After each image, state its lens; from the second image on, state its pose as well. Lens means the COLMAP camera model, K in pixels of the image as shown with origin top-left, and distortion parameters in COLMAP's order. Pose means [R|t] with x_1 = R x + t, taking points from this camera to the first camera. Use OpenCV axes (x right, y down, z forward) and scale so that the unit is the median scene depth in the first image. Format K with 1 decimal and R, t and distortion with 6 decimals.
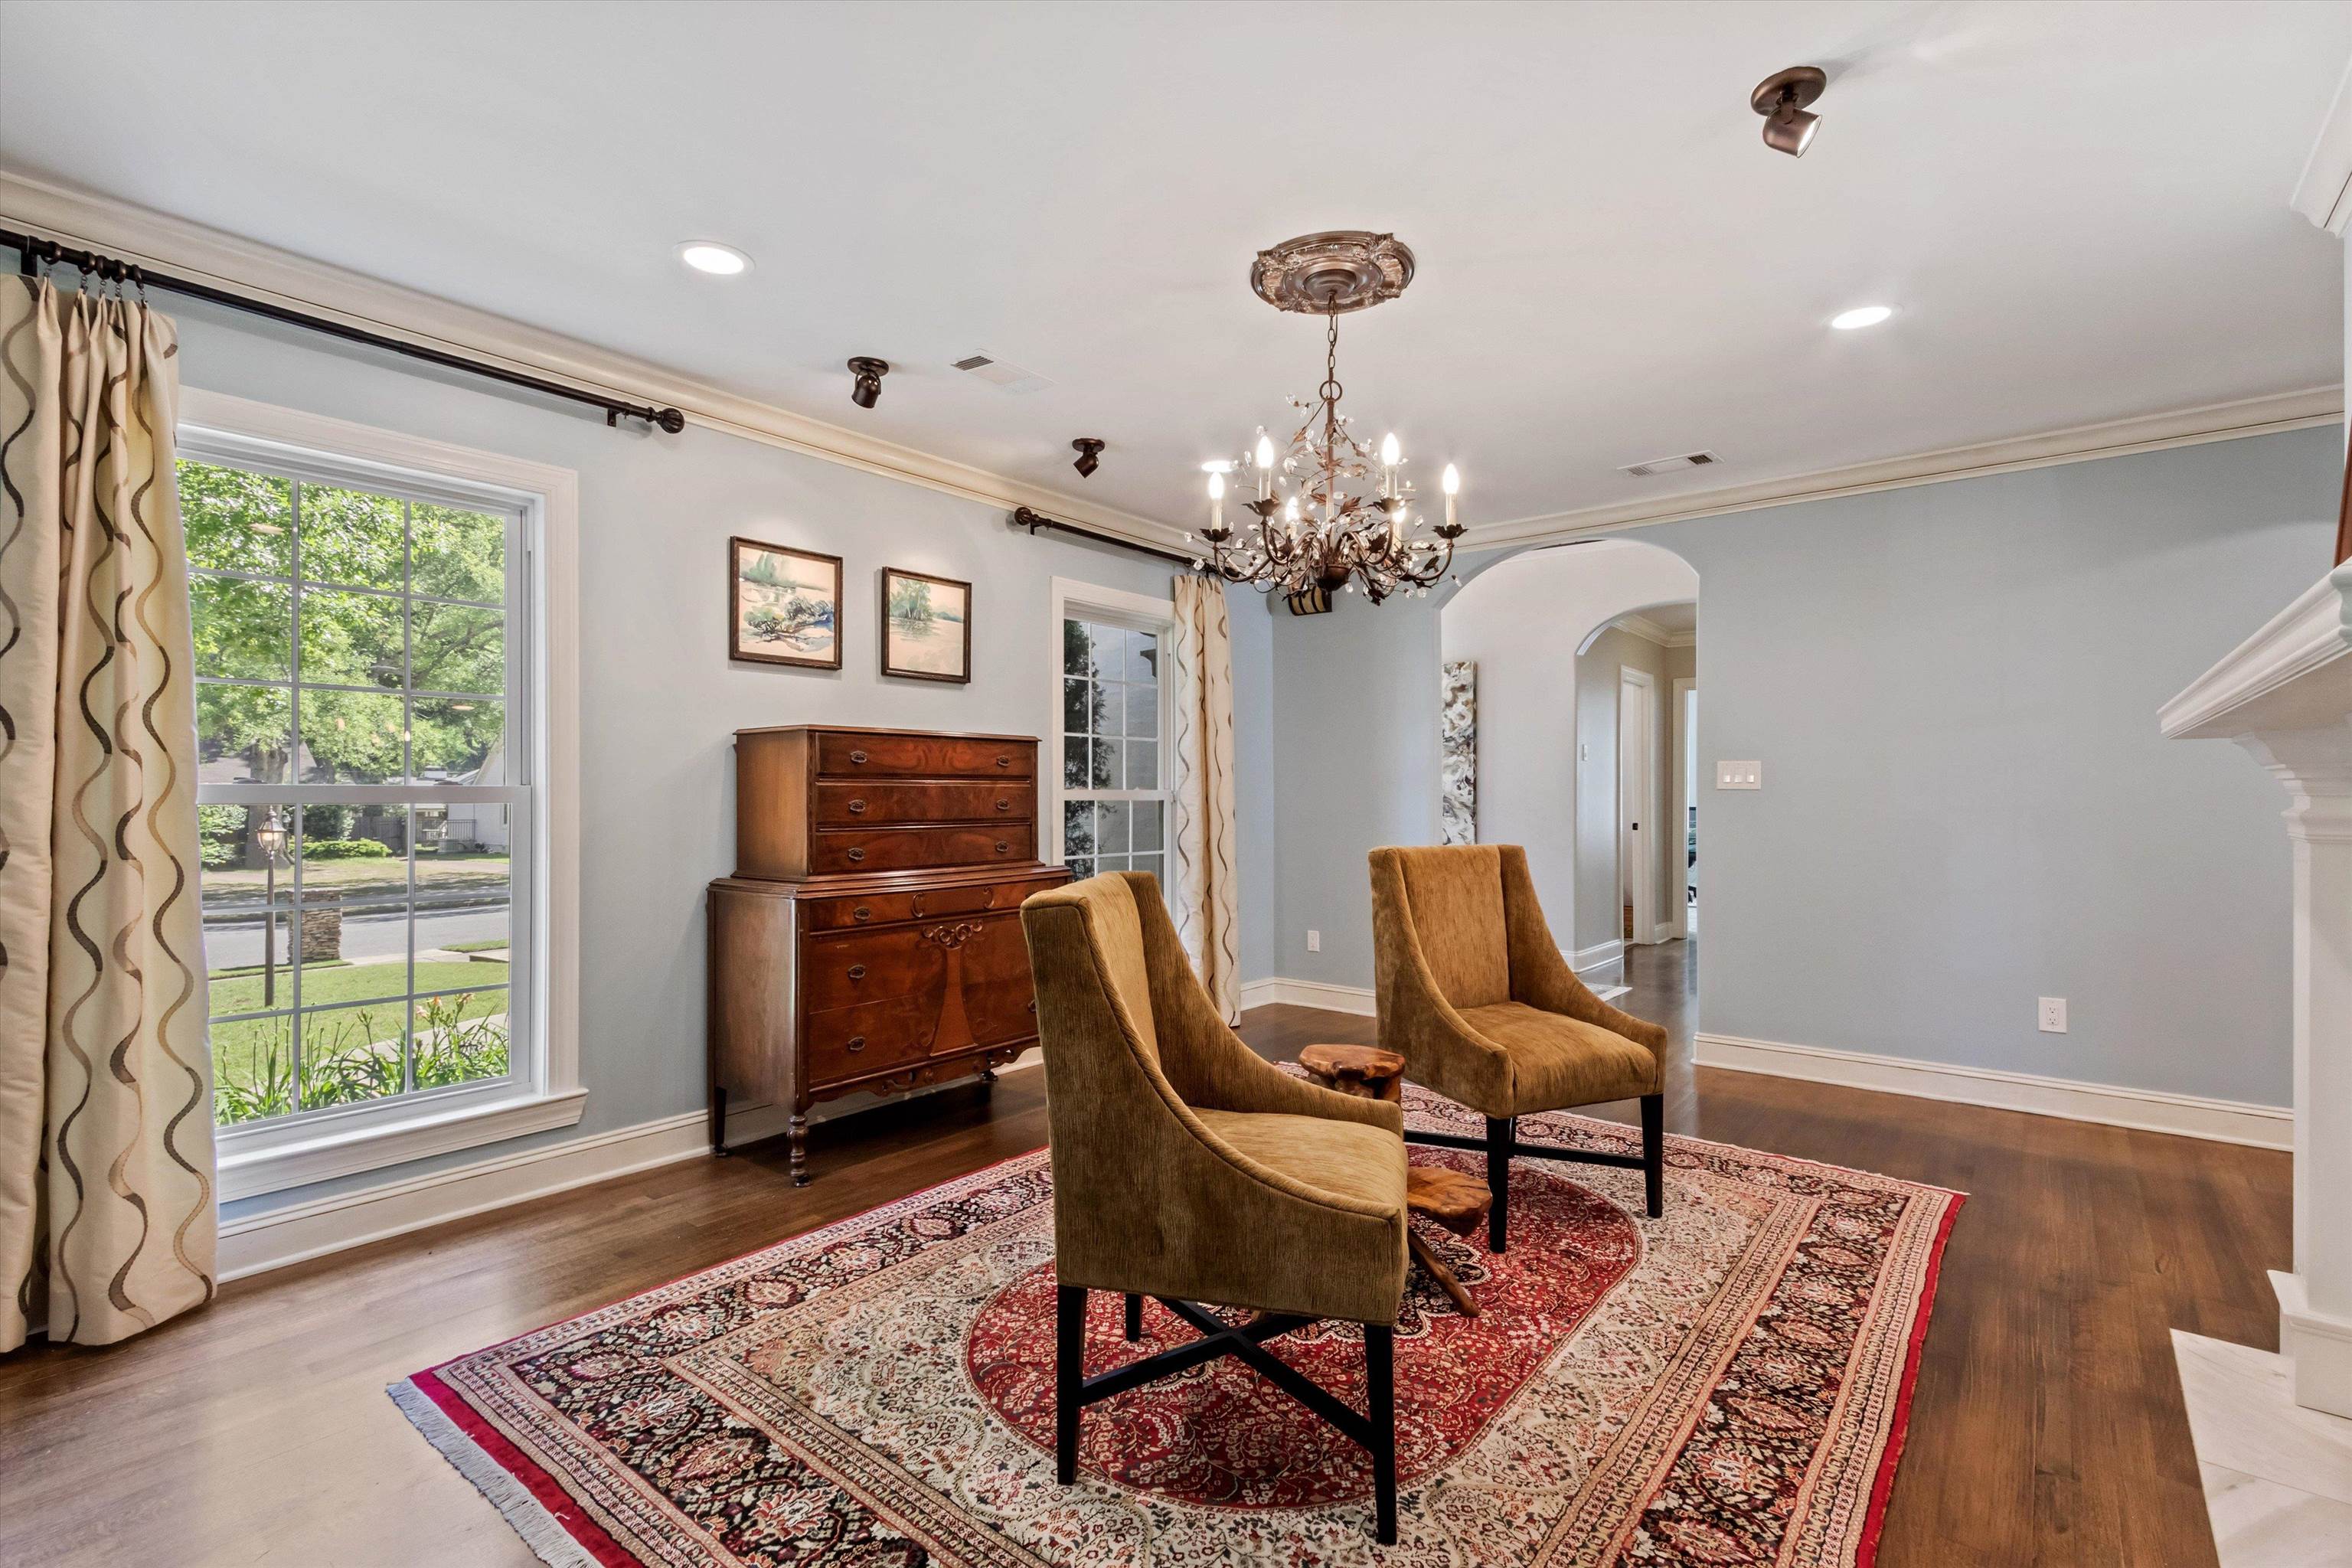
lens RADIAL K [[1072.2, 0, 1176.0], [0, 1072.2, 784.0], [0, 0, 1]] dist [0.002282, 0.000365]
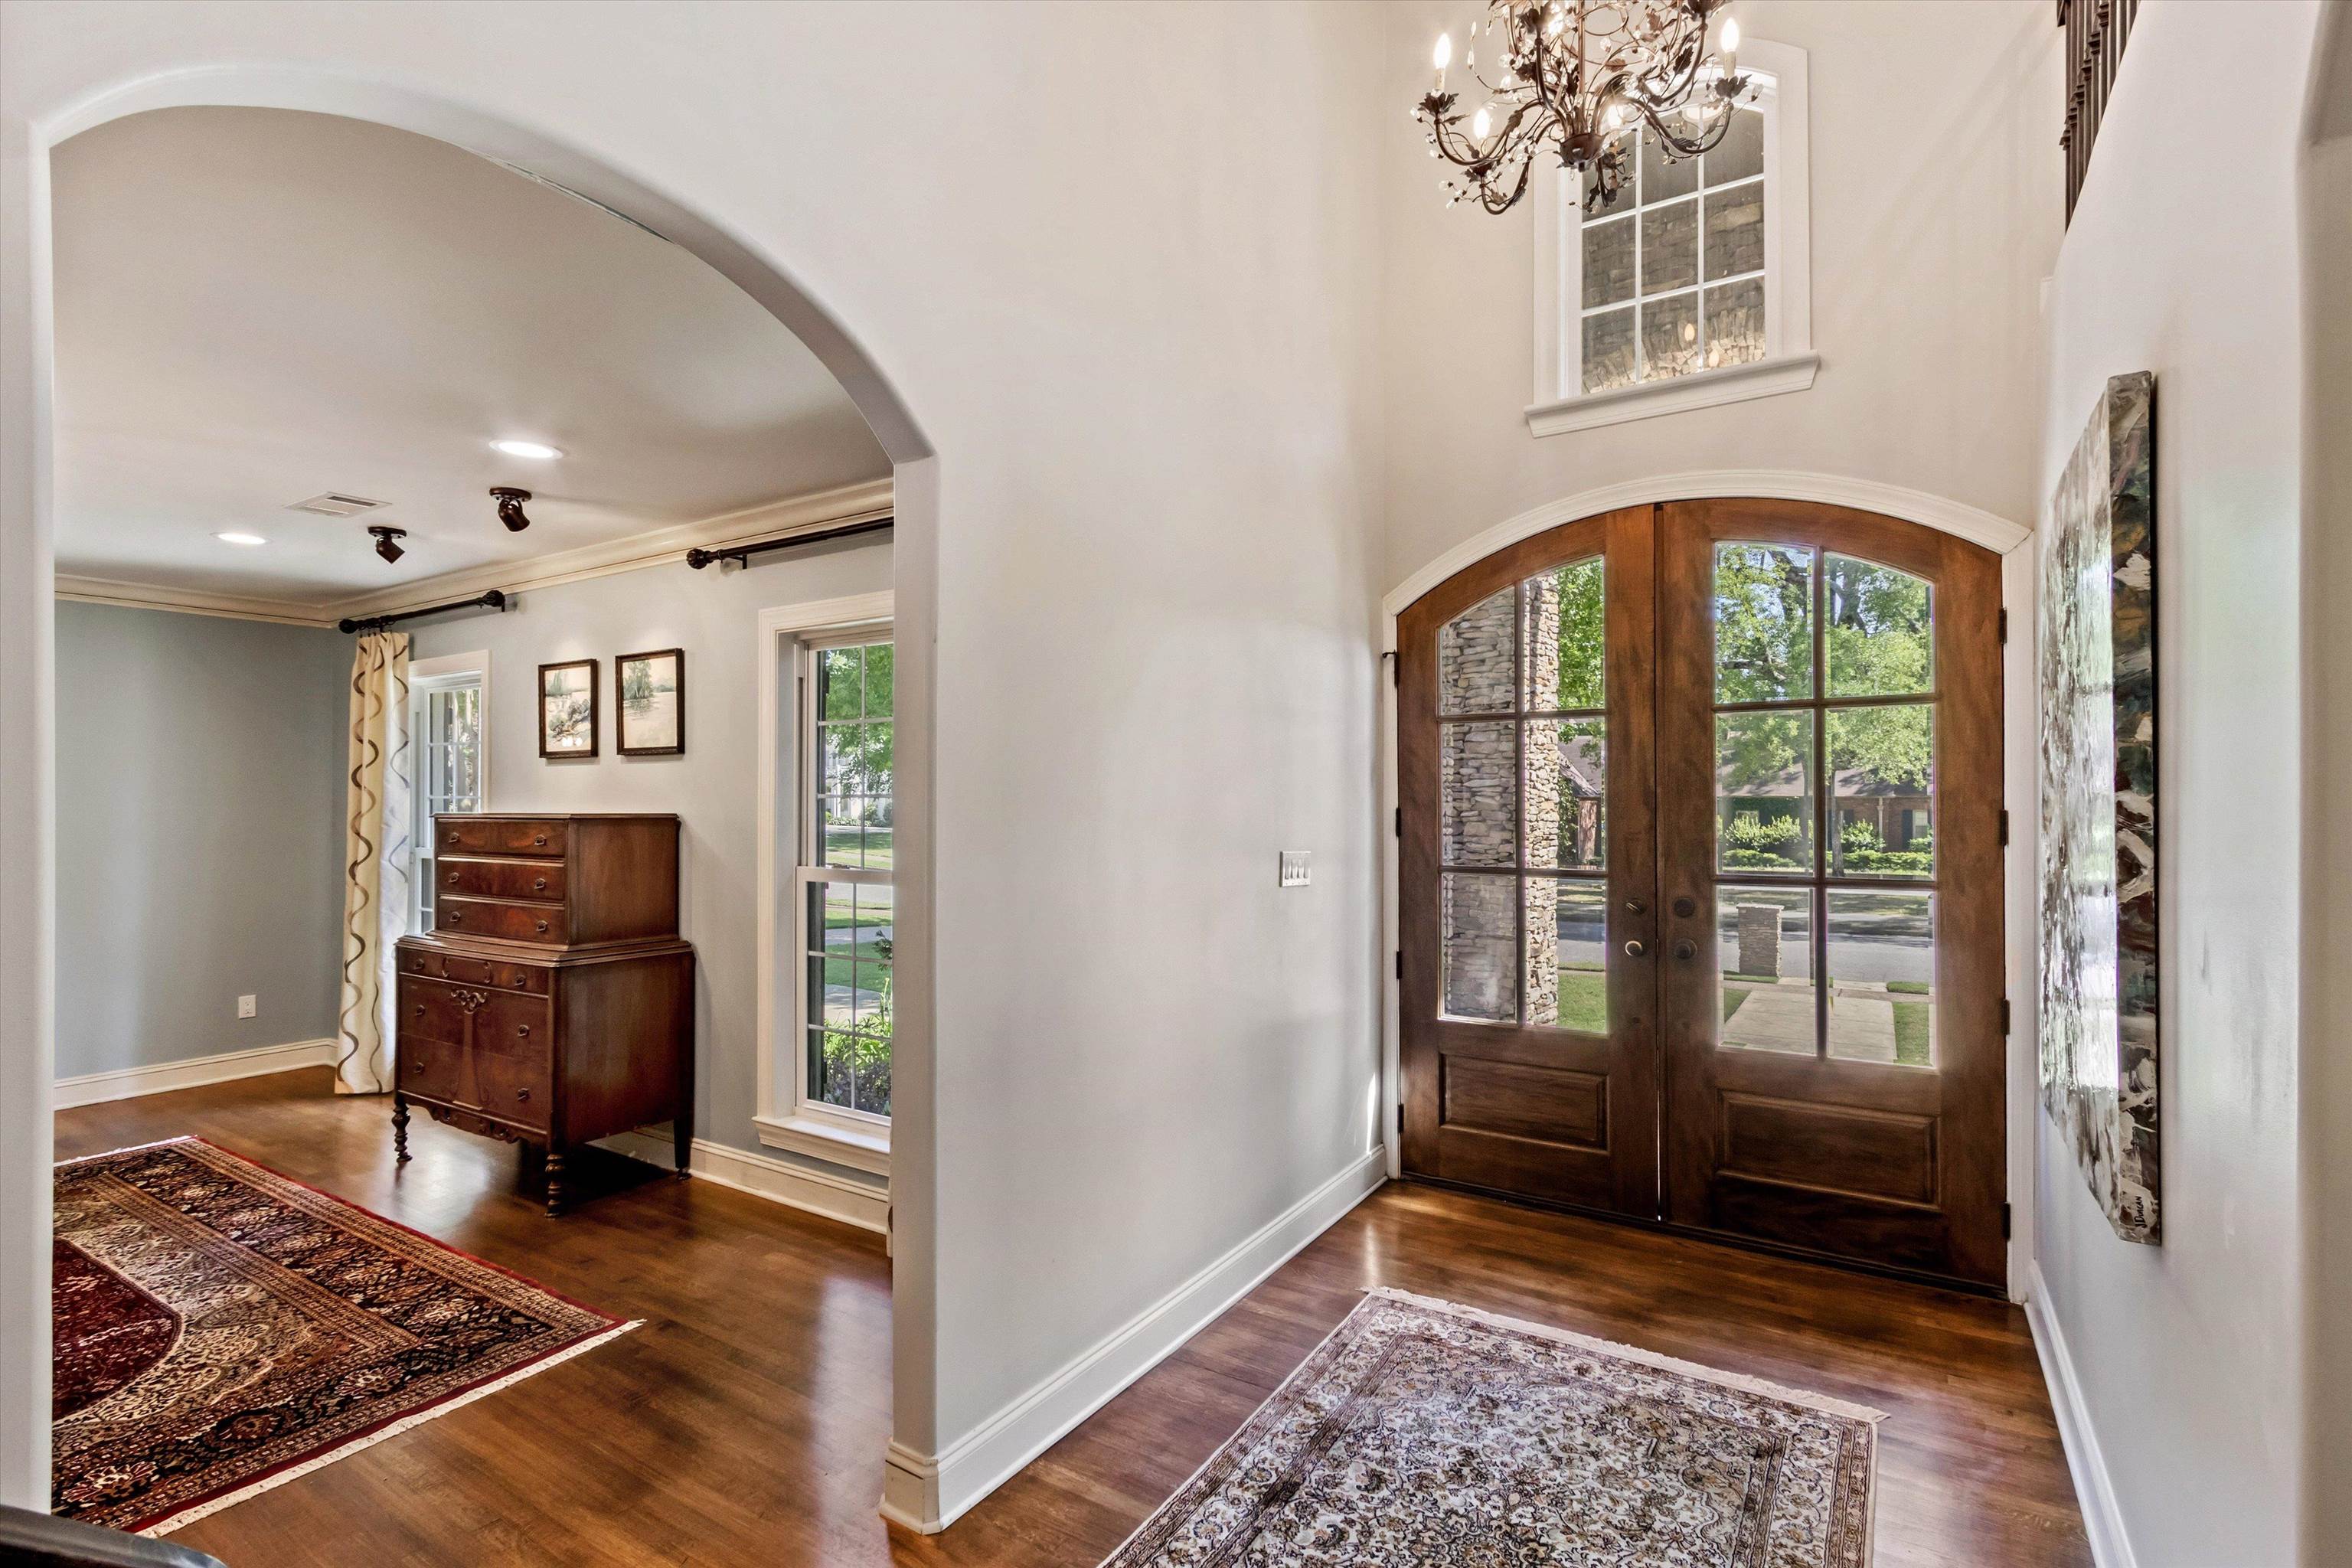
lens RADIAL K [[1074.6, 0, 1173.9], [0, 1074.6, 791.9], [0, 0, 1]] dist [0.000061, -0.000082]
pose [[0.119535, -0.002096, -0.992828, 0.867637], [0.013075, 0.999914, -0.000536, -0.056626], [0.992744, -0.012917, 0.119552, 1.414337]]
